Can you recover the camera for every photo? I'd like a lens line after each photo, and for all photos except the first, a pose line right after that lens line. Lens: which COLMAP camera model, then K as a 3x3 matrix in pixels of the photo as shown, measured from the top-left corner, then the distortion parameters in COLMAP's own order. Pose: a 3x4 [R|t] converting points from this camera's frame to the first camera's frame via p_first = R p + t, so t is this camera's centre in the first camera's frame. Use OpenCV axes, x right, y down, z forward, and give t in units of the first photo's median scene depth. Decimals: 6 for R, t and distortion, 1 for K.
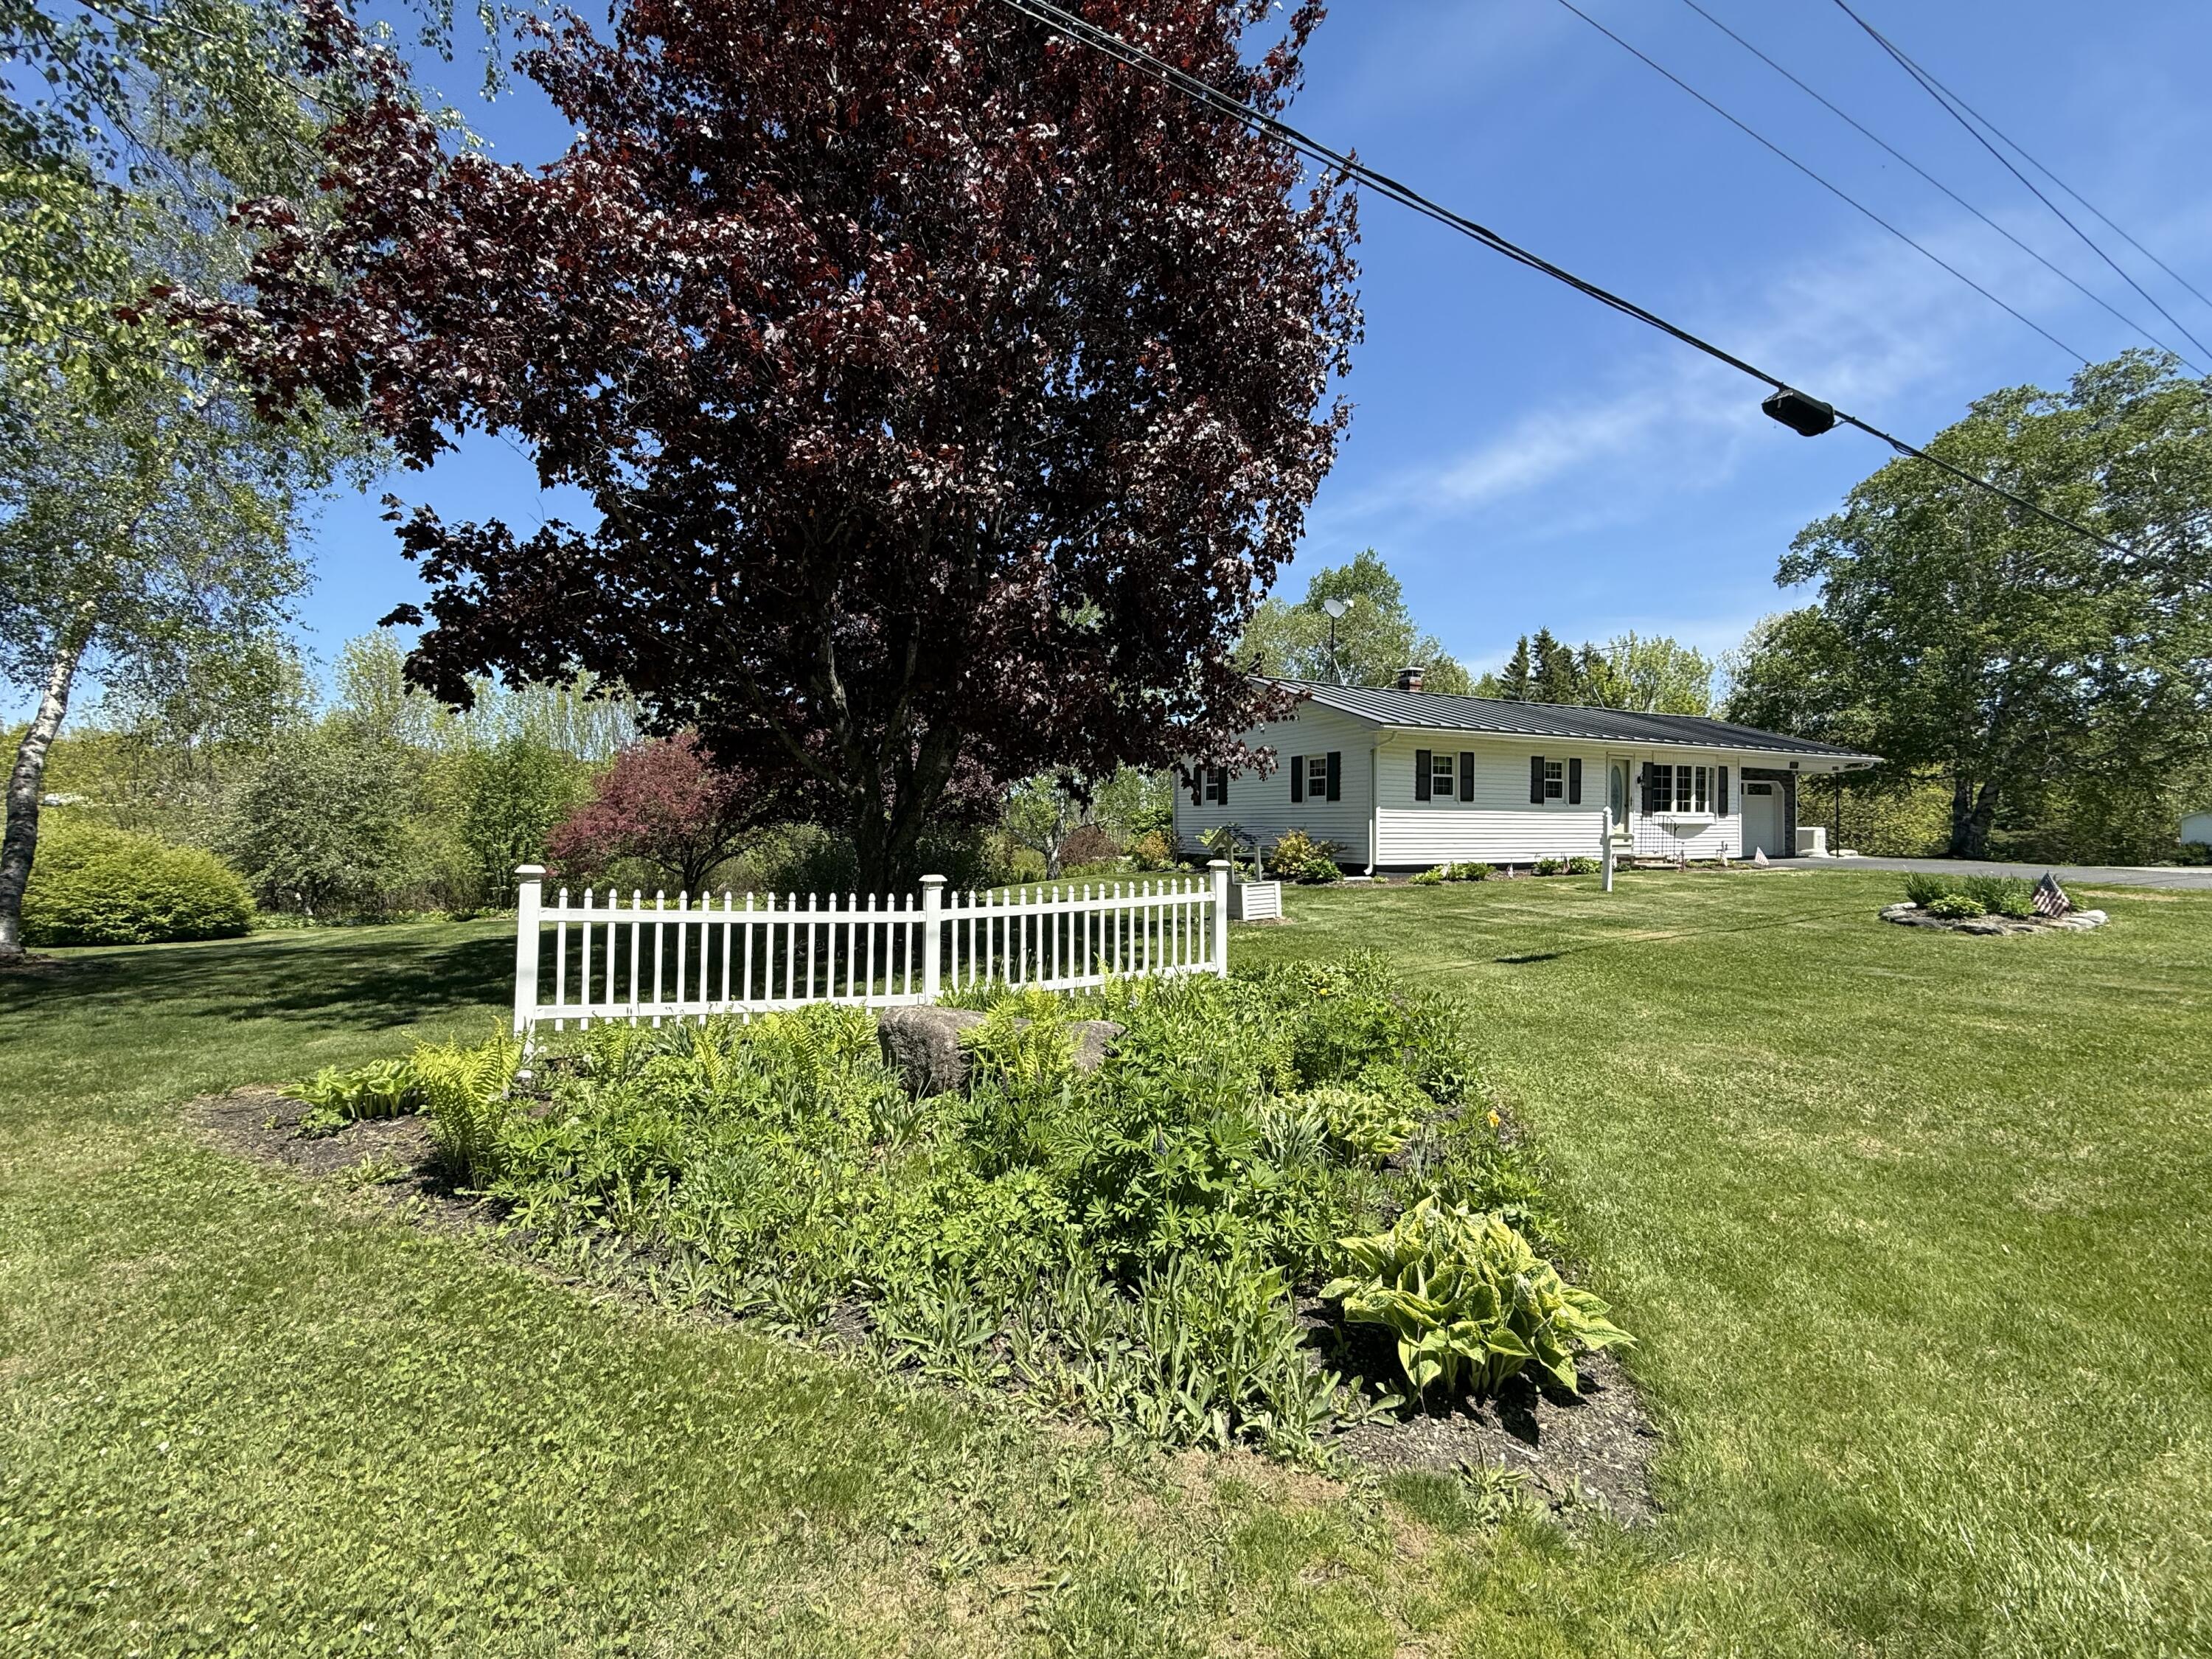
lens RADIAL K [[884.6, 0, 1103.5], [0, 884.6, 820.8], [0, 0, 1]] dist [-0.001767, 0.001234]
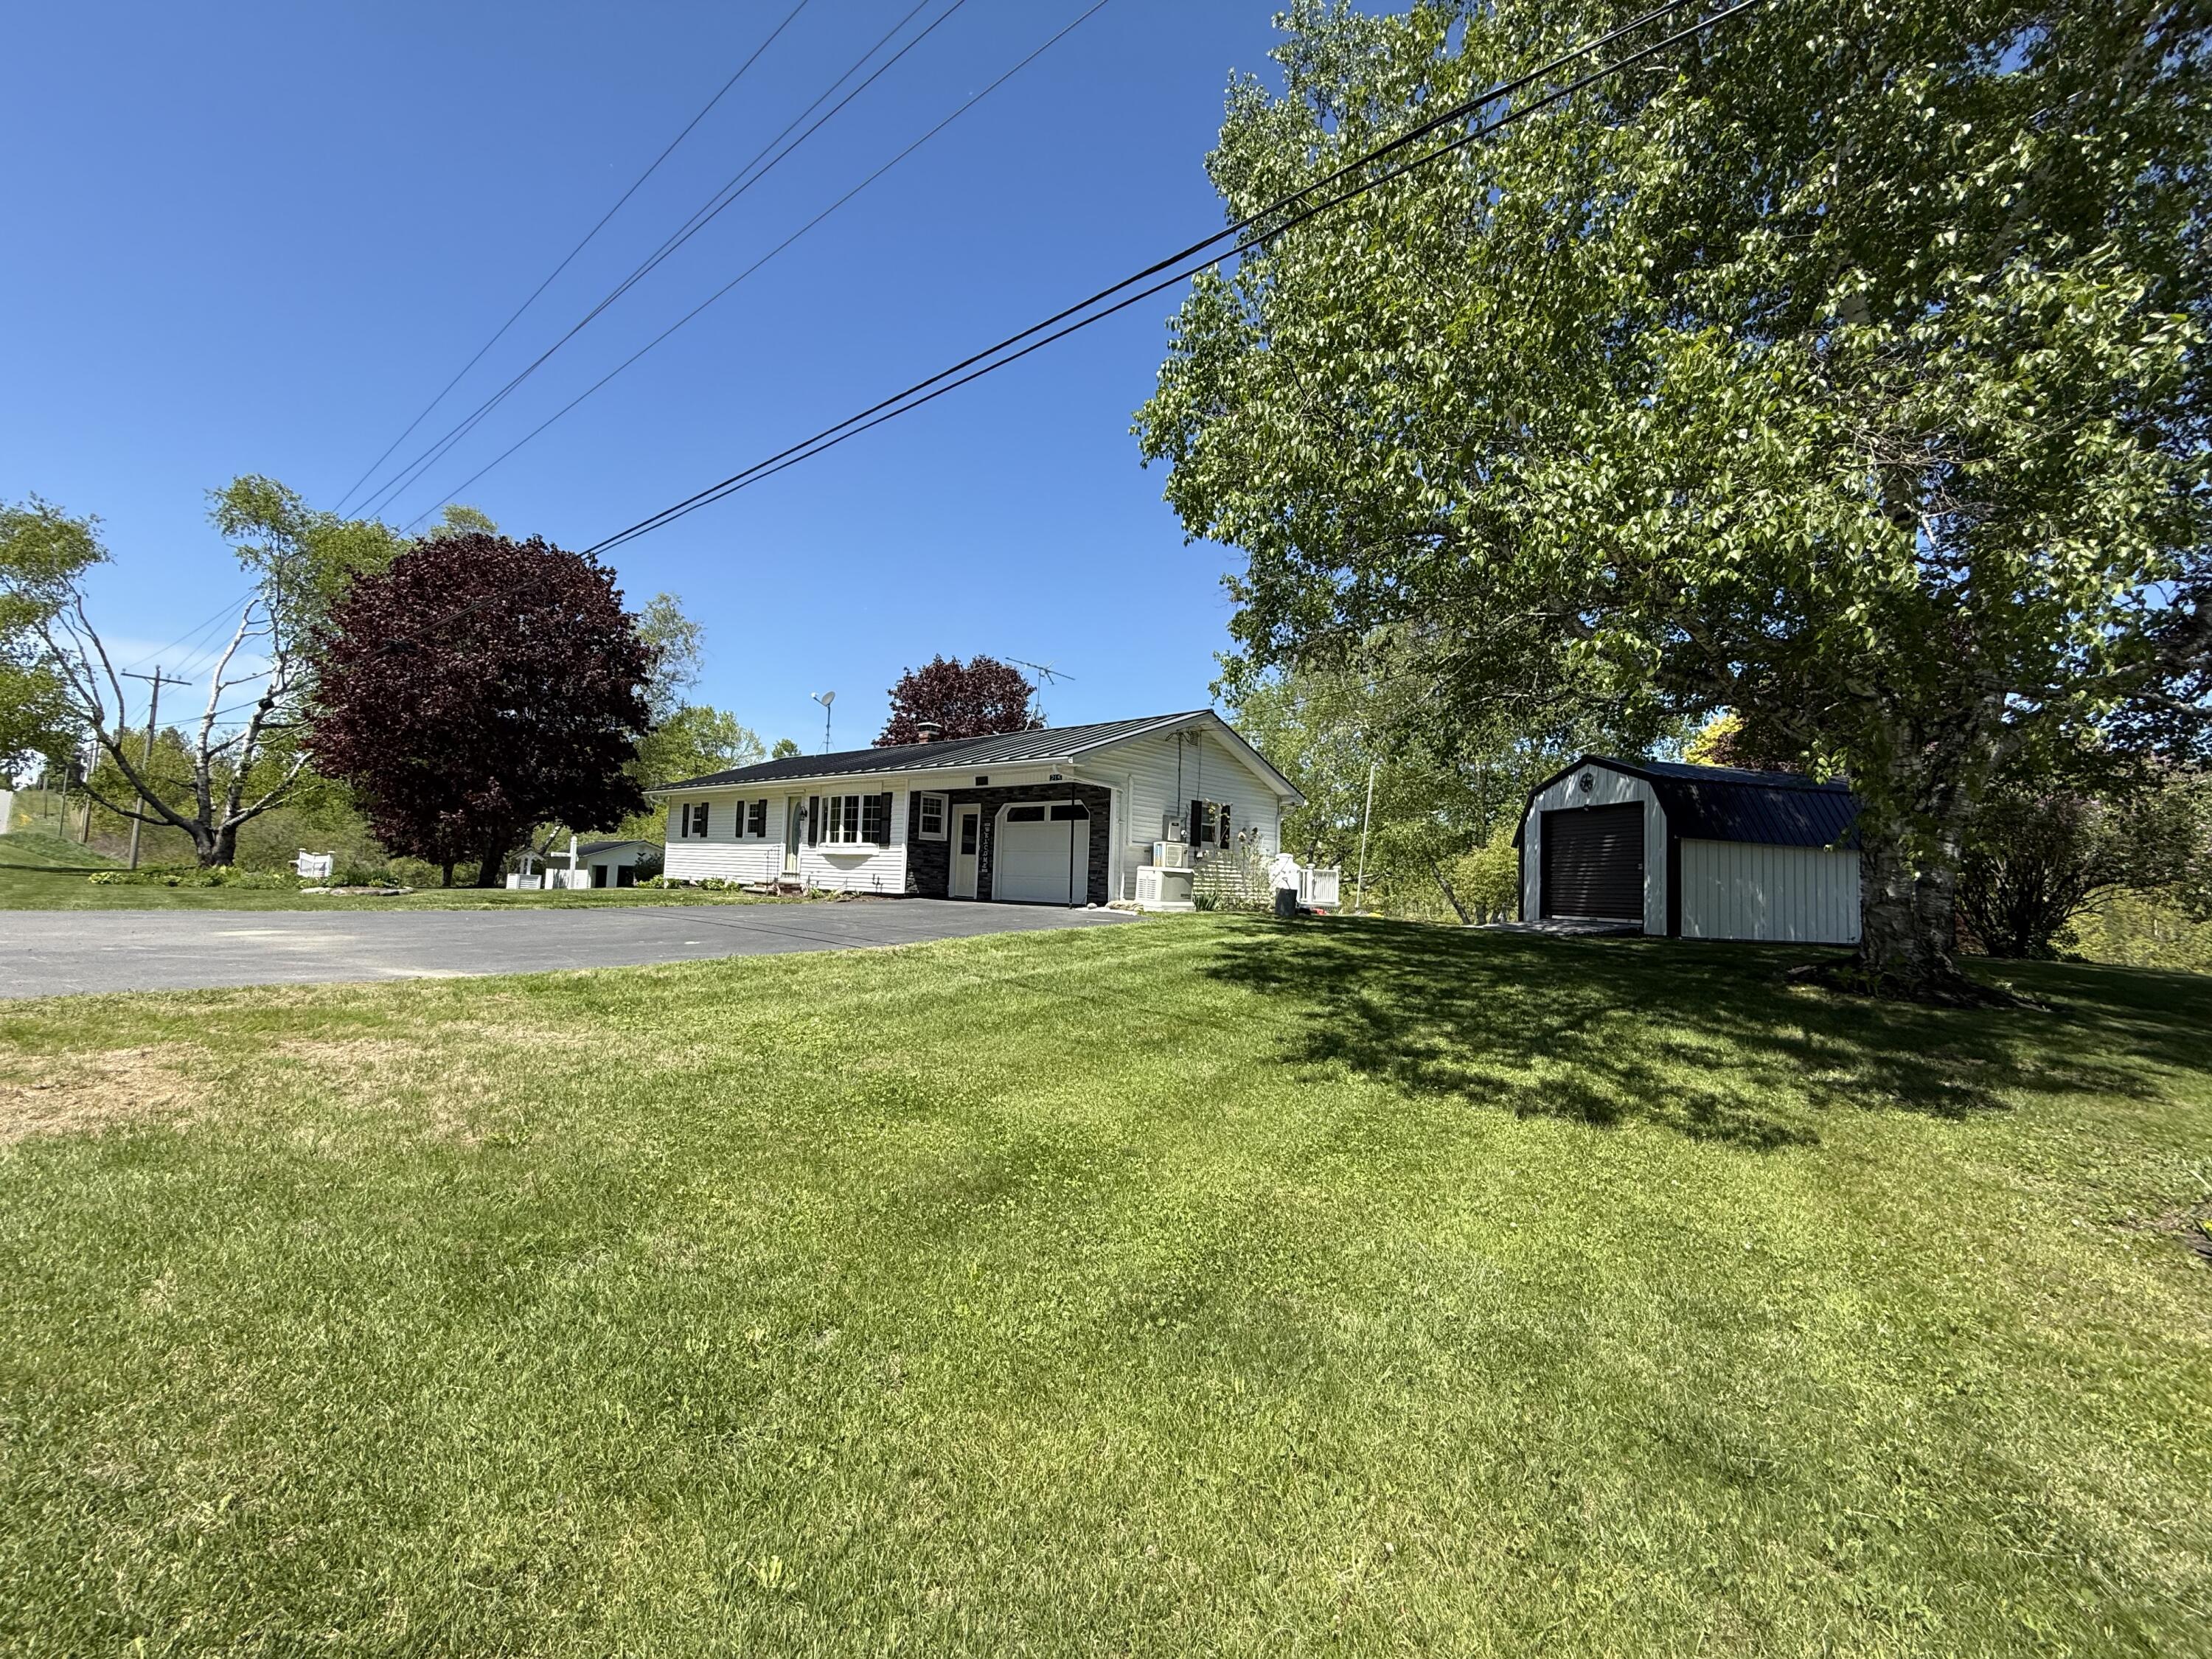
lens RADIAL K [[884.6, 0, 1098.9], [0, 884.6, 831.5], [0, 0, 1]] dist [-0.001767, 0.001234]
pose [[0.397902, -0.041582, -0.916485, 1.695118], [-0.037178, 0.997421, -0.061396, 0.027890], [0.916674, 0.058503, 0.395330, 0.883097]]
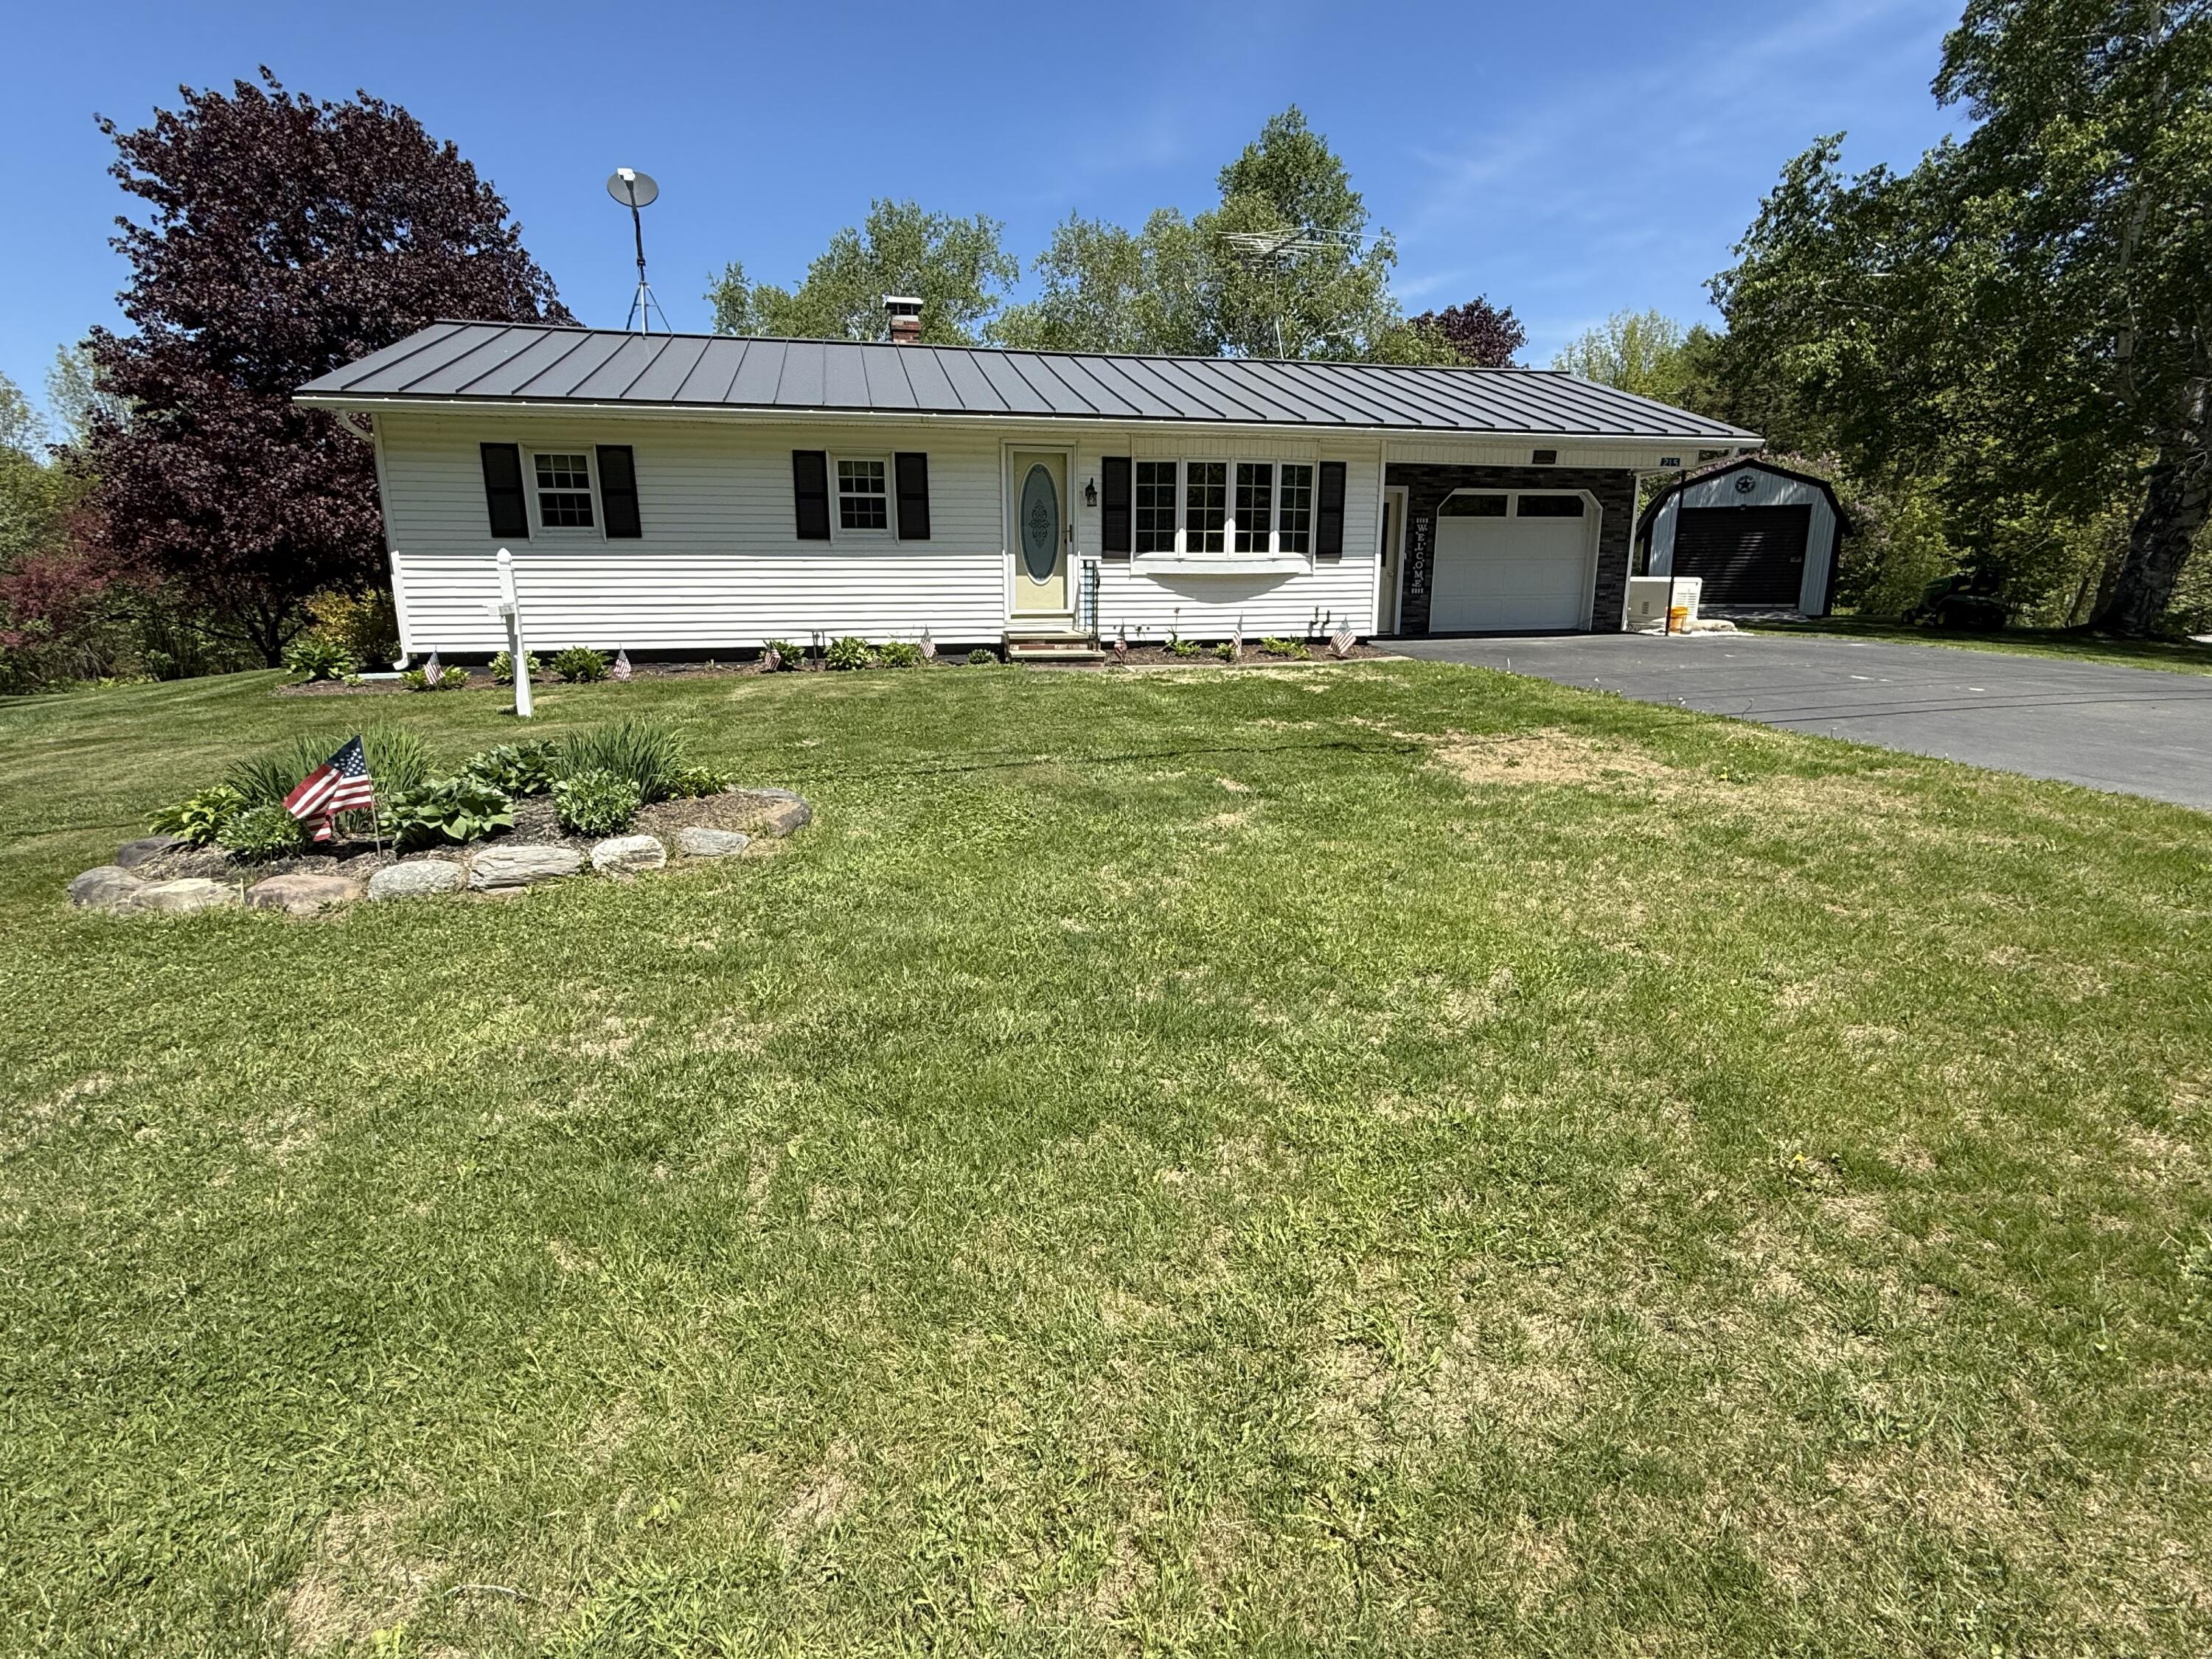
lens RADIAL K [[1037.1, 0, 1108.9], [0, 1037.1, 822.1], [0, 0, 1]] dist [0.003189, 0.000019]
pose [[0.974754, 0.041491, -0.219390, 0.748503], [0.010177, 0.973305, 0.229289, 0.004670], [0.223047, -0.225733, 0.948311, 0.351643]]
